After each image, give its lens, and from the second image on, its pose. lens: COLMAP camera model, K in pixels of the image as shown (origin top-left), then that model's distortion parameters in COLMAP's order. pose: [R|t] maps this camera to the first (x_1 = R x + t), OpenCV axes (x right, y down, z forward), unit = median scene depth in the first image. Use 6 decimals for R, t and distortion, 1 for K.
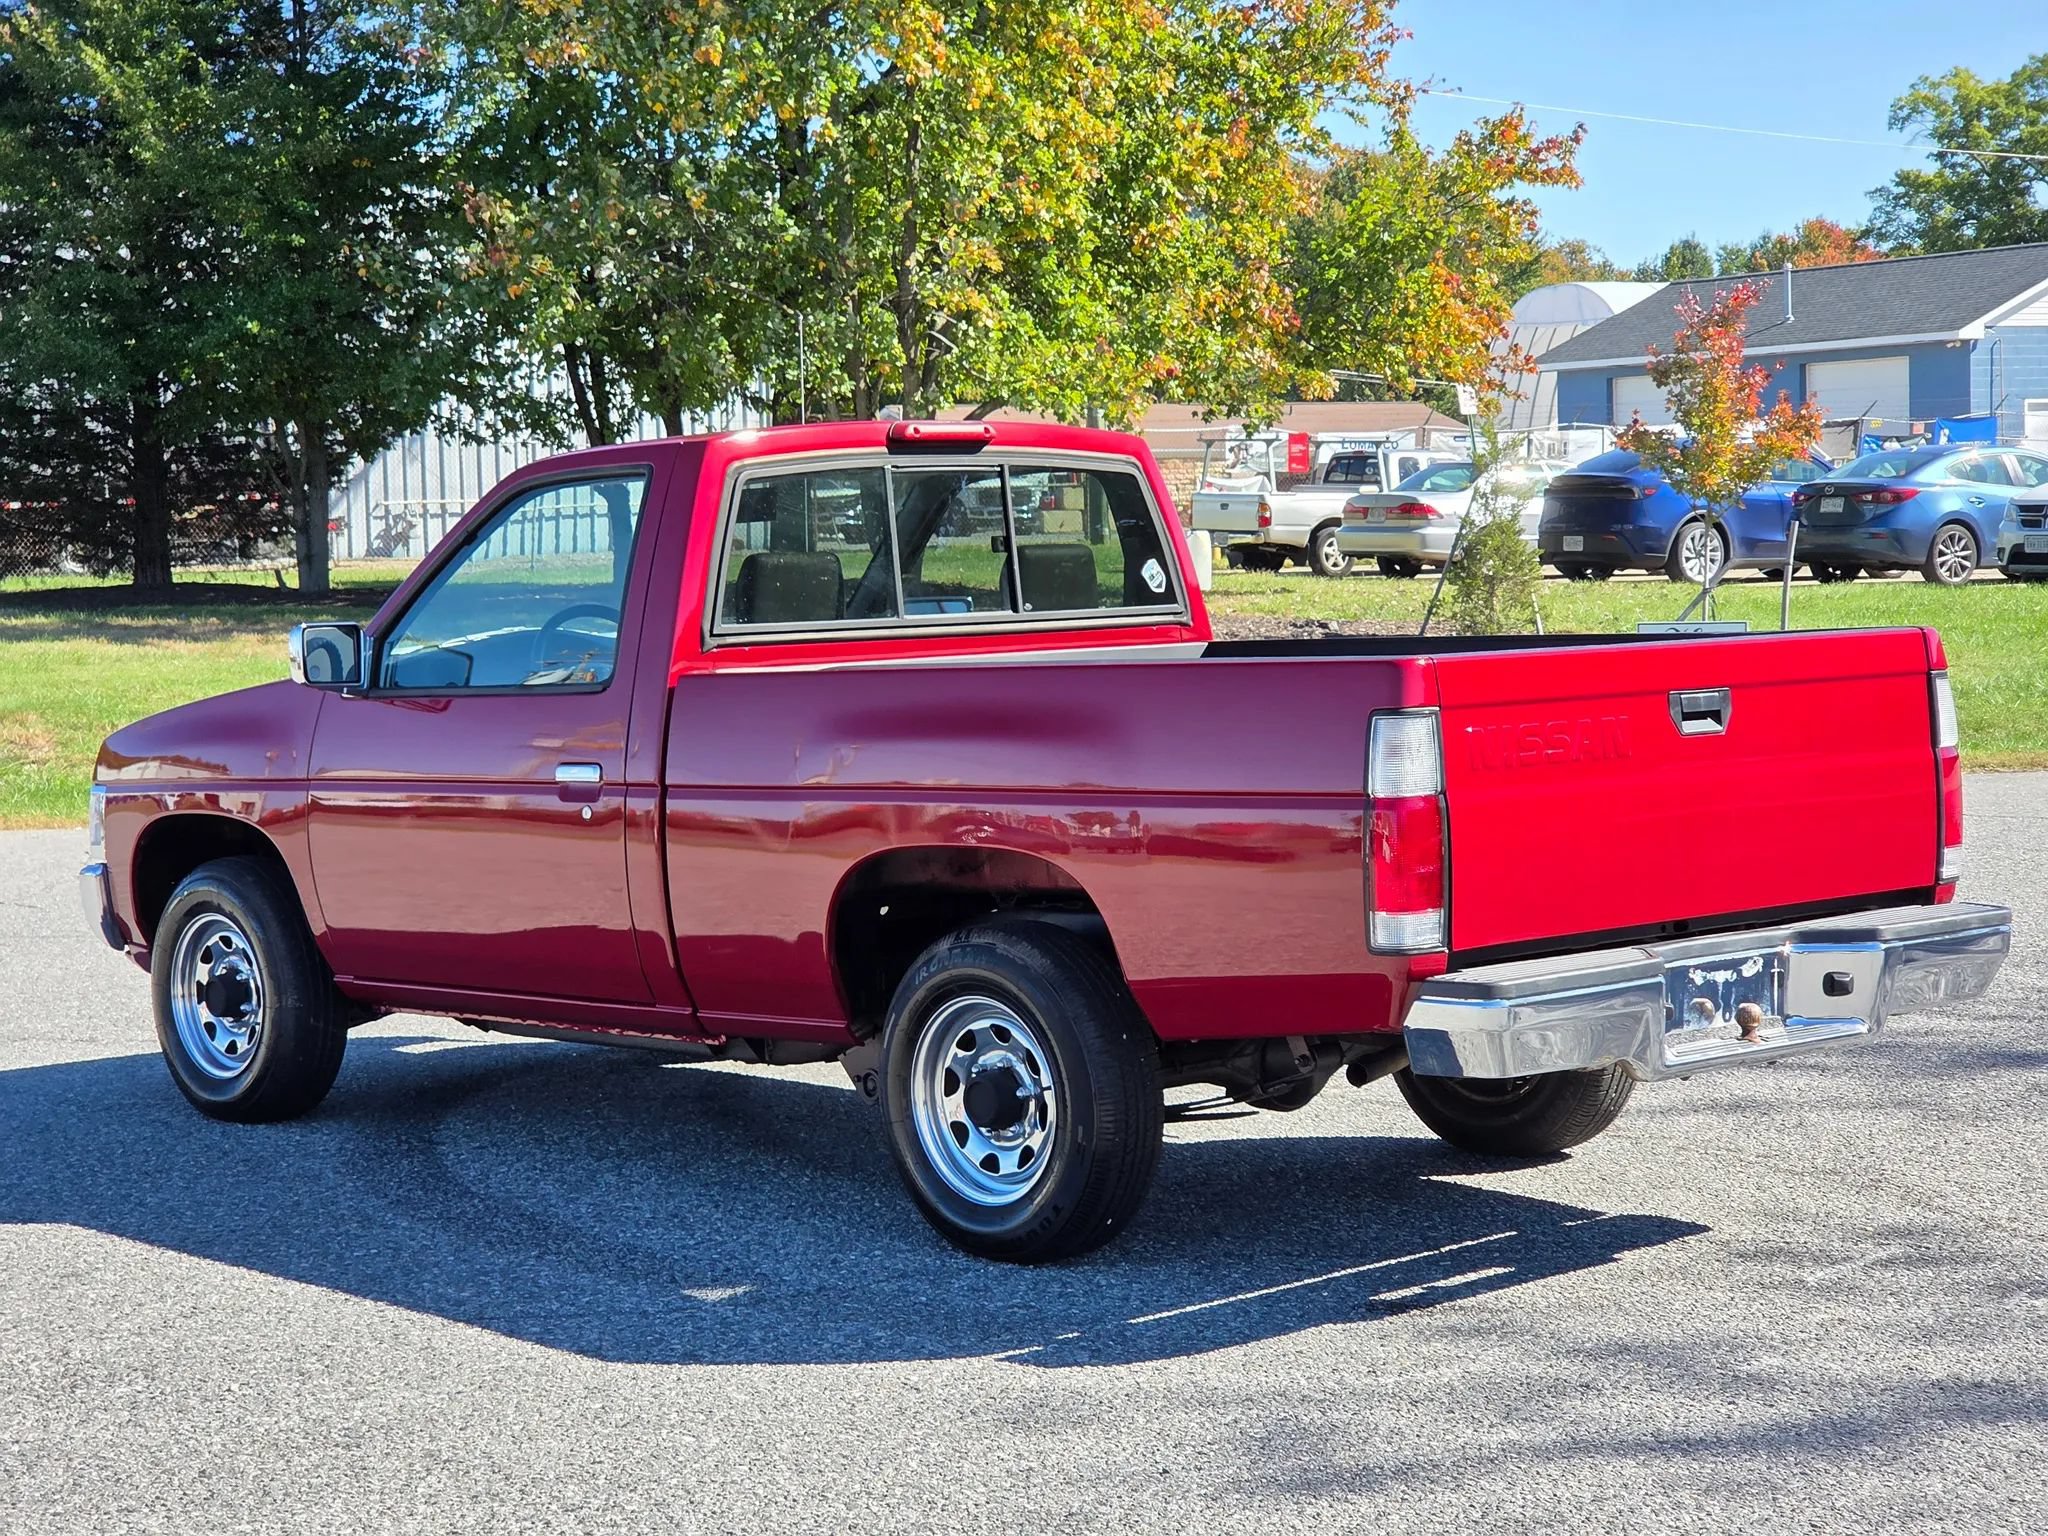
lens RADIAL K [[3821.7, 0, 1027.2], [0, 3821.7, 809.4], [0, 0, 1]] dist [0.038309, 0.088736]
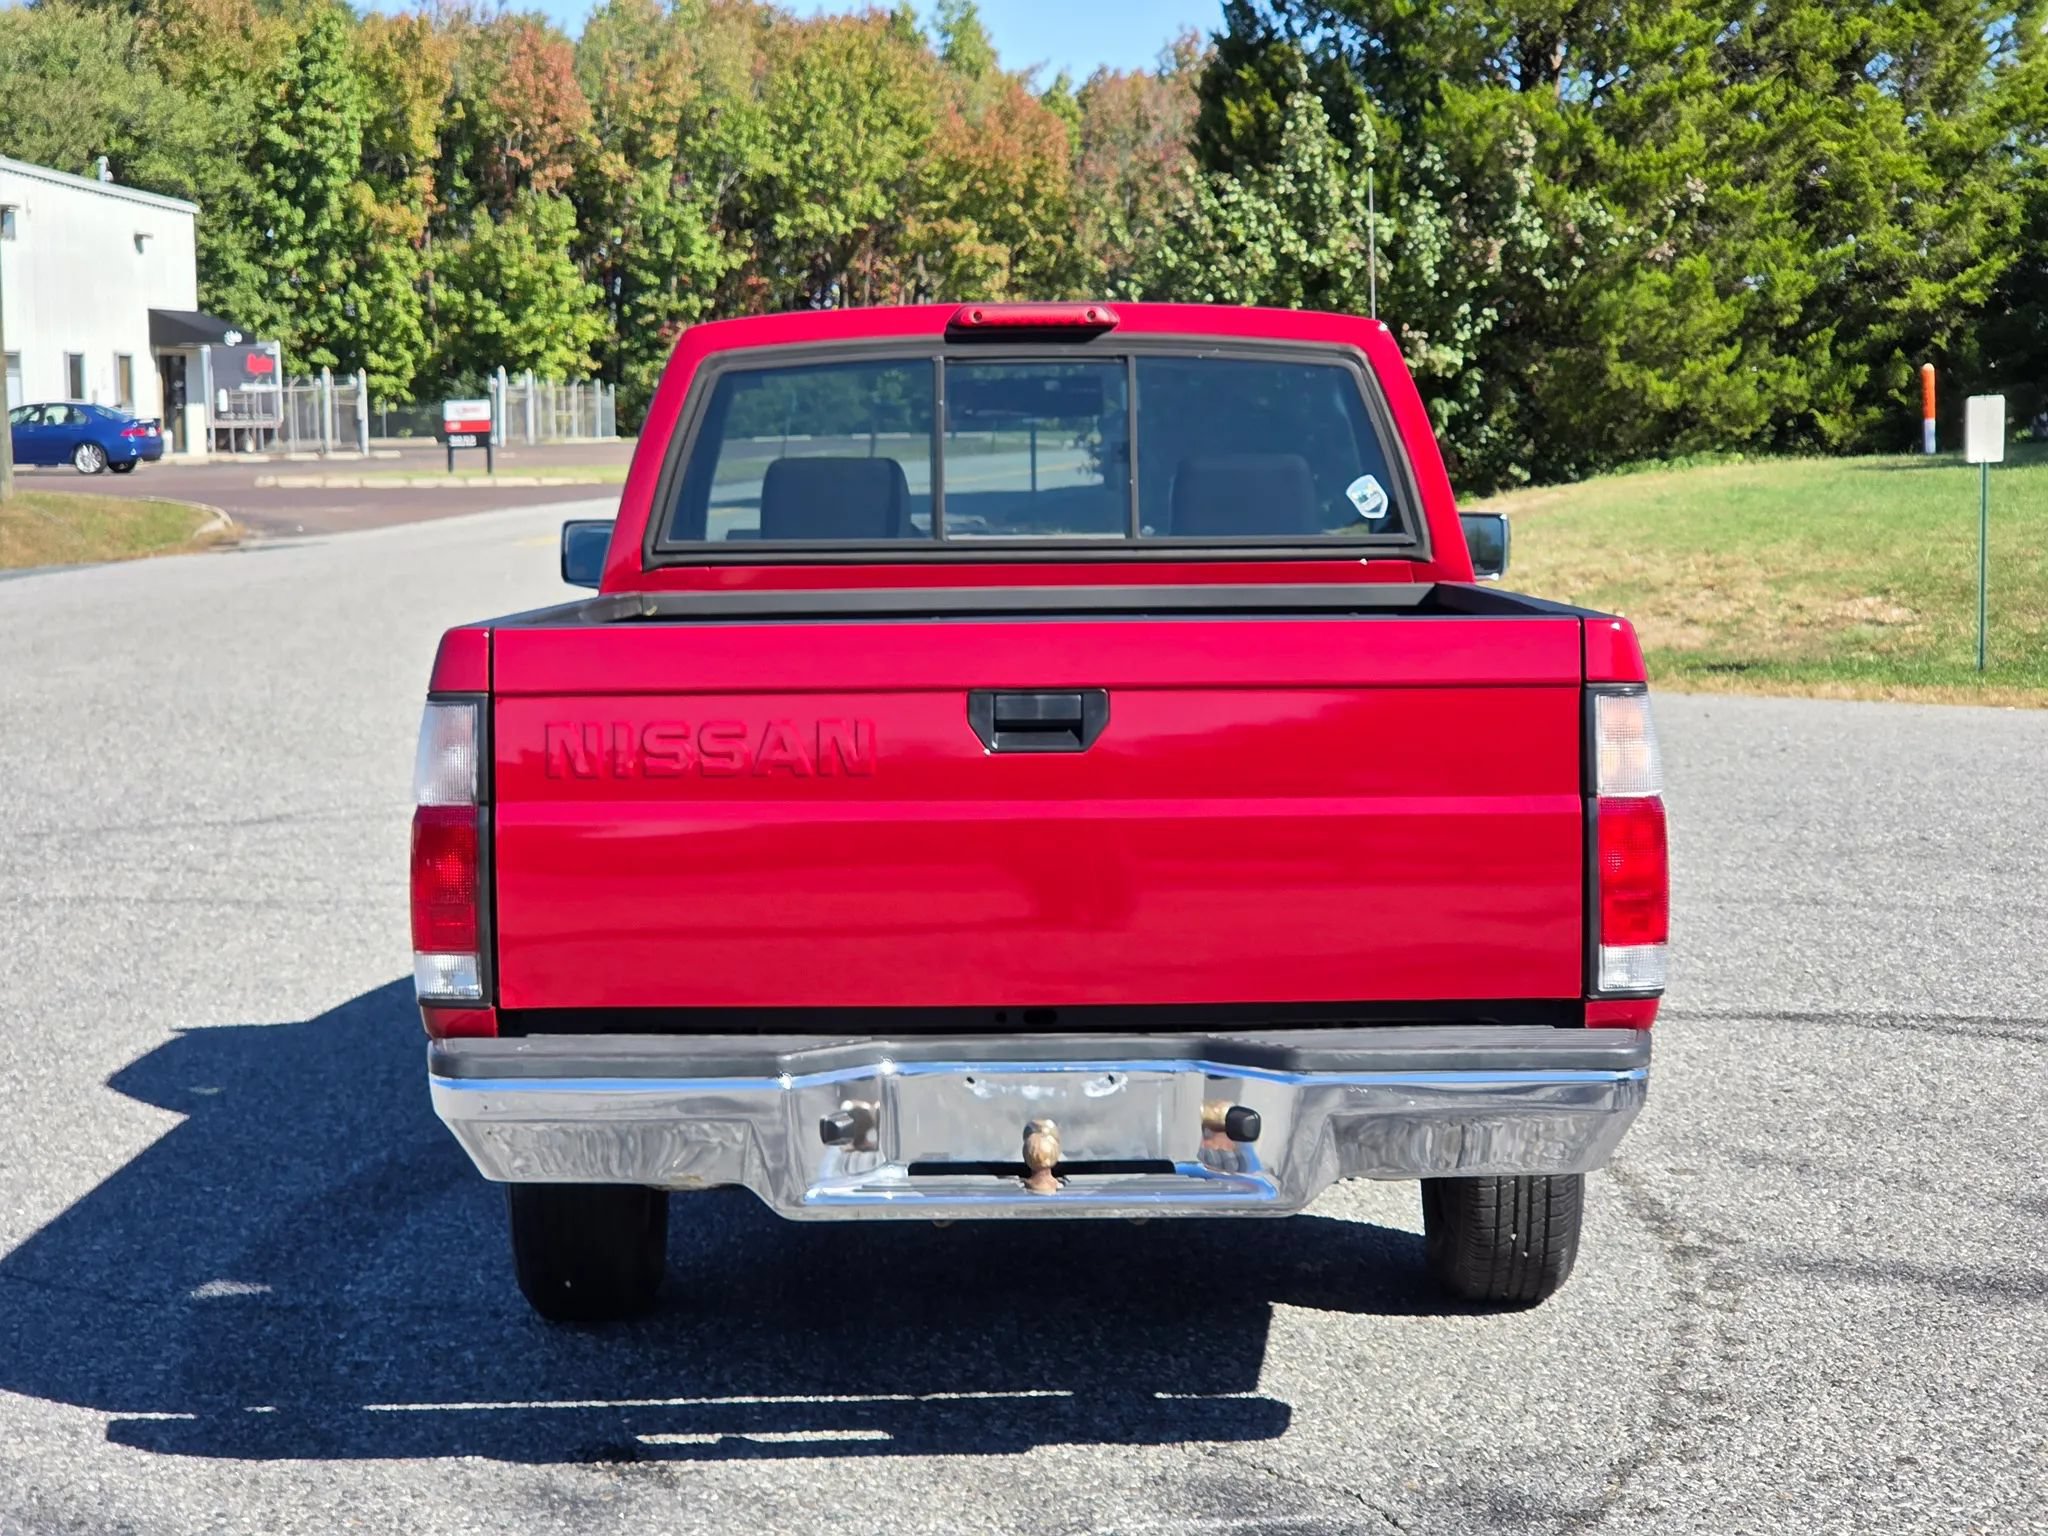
lens RADIAL K [[3883.1, 0, 1024.0], [0, 3883.1, 768.0], [0, 0, 1]] dist [-0.006541, 0.243738]
pose [[0.727786, 0.079579, -0.681171, 0.110076], [-0.057457, 0.996828, 0.055066, -0.009131], [0.683393, -0.000938, 0.730050, 0.071444]]
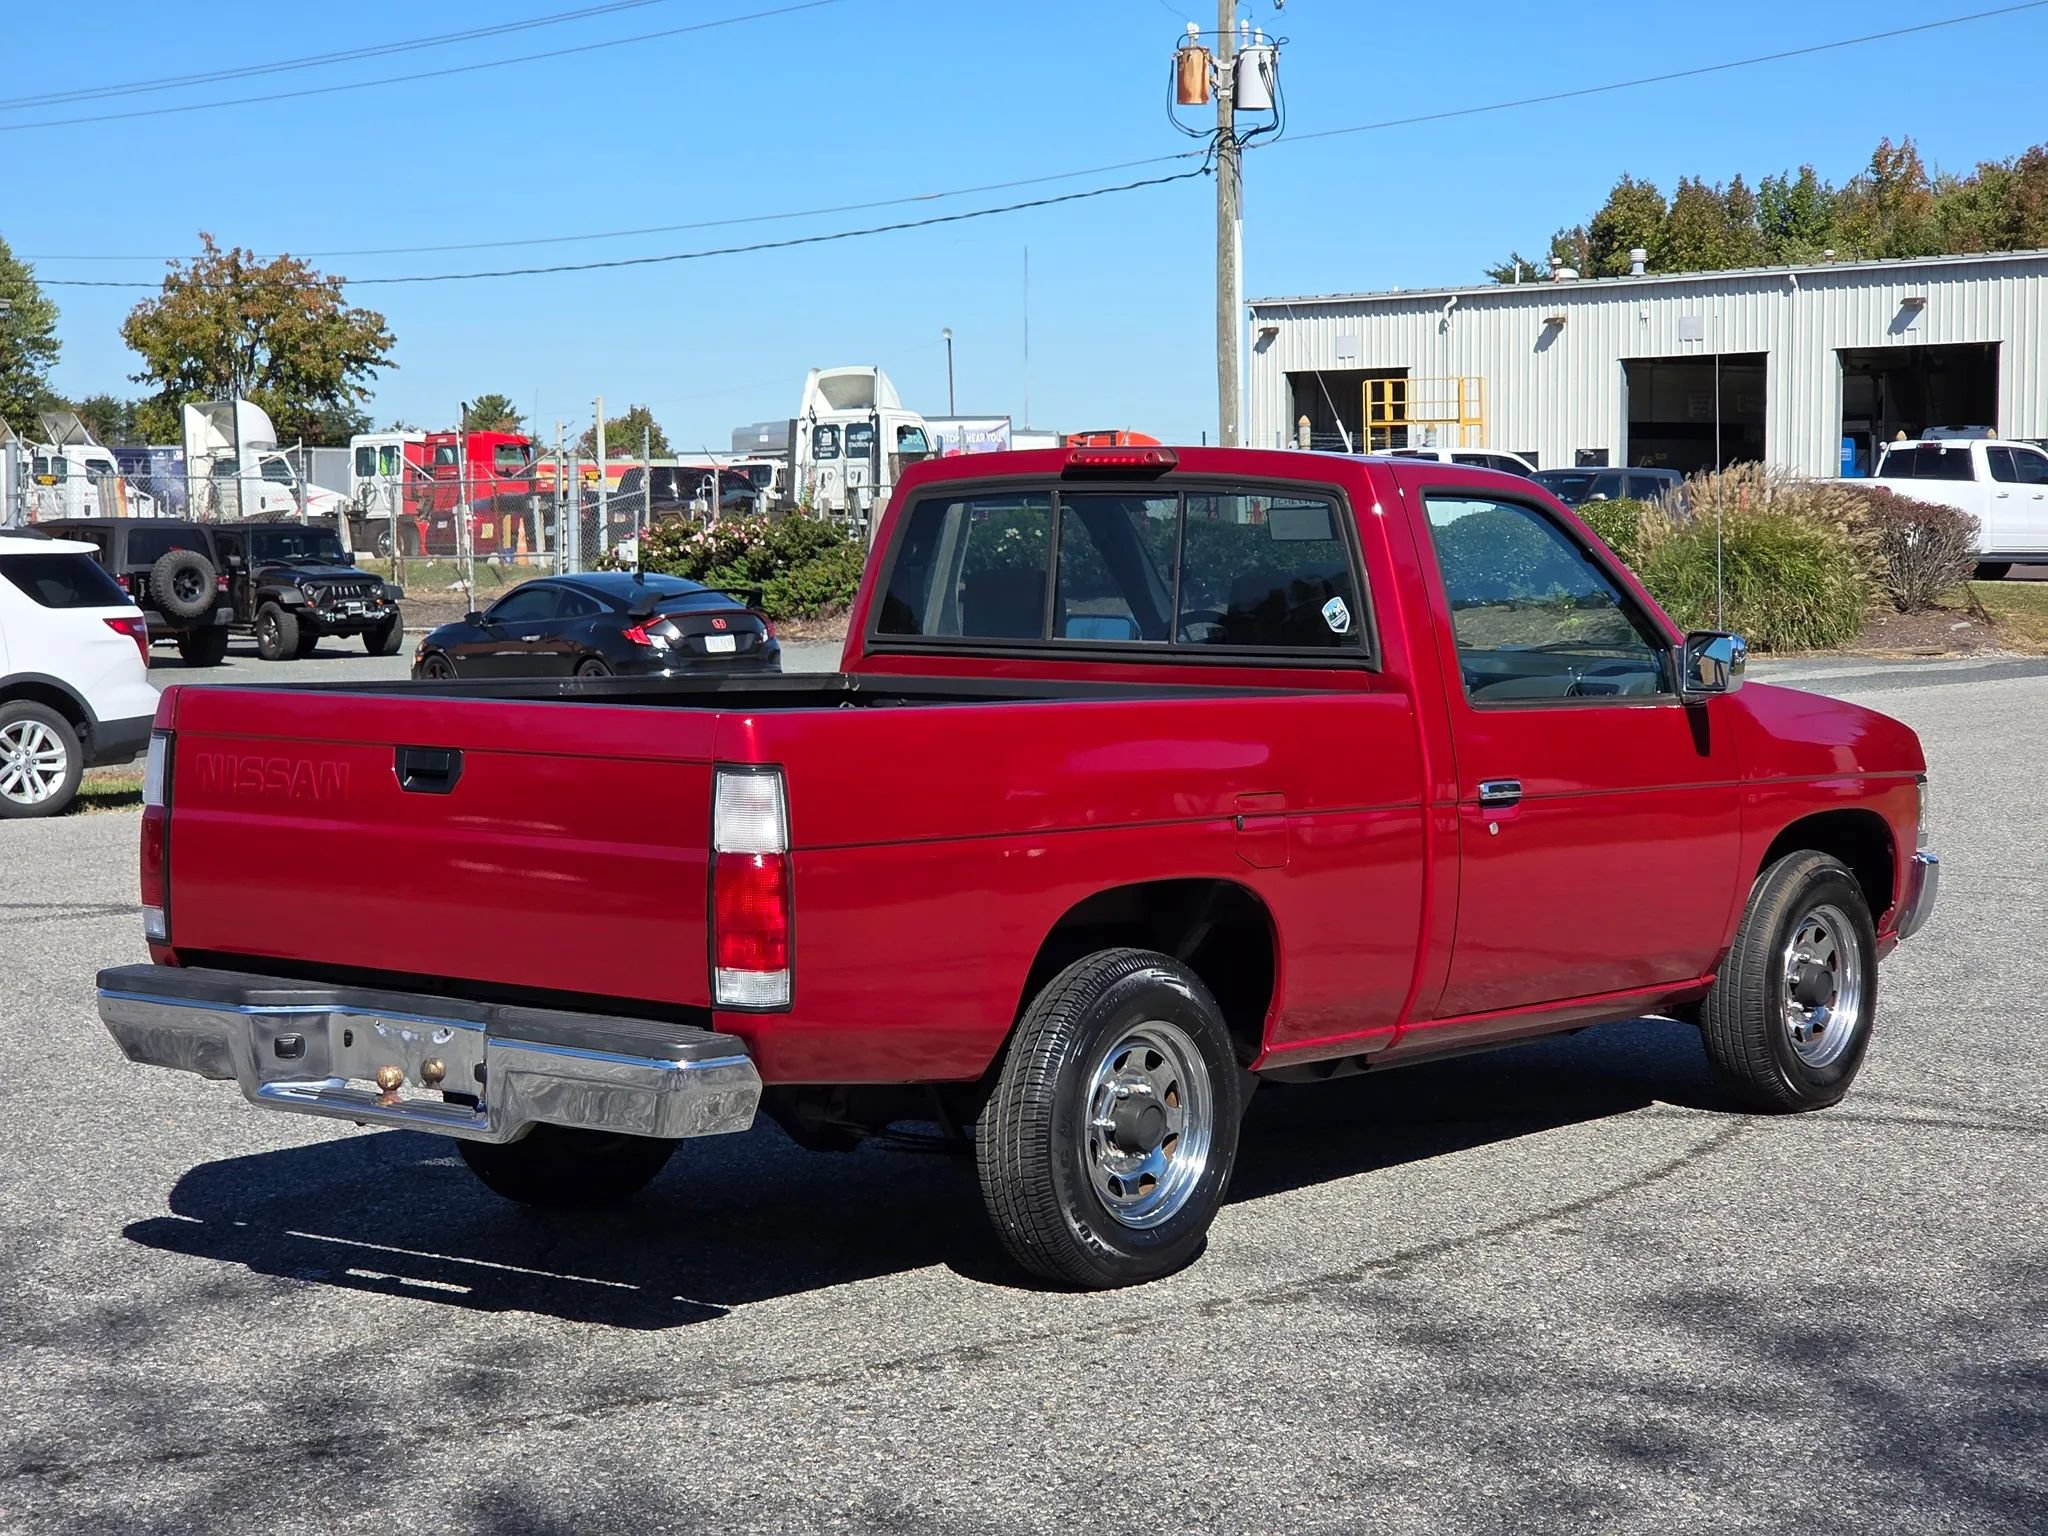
lens RADIAL K [[3883.1, 0, 1024.0], [0, 3883.1, 768.0], [0, 0, 1]] dist [-0.006541, 0.243738]
pose [[0.140259, 0.092394, -0.985795, 0.194757], [-0.076202, 0.993691, 0.082292, -0.019498], [0.987178, 0.063578, 0.146414, 0.159826]]
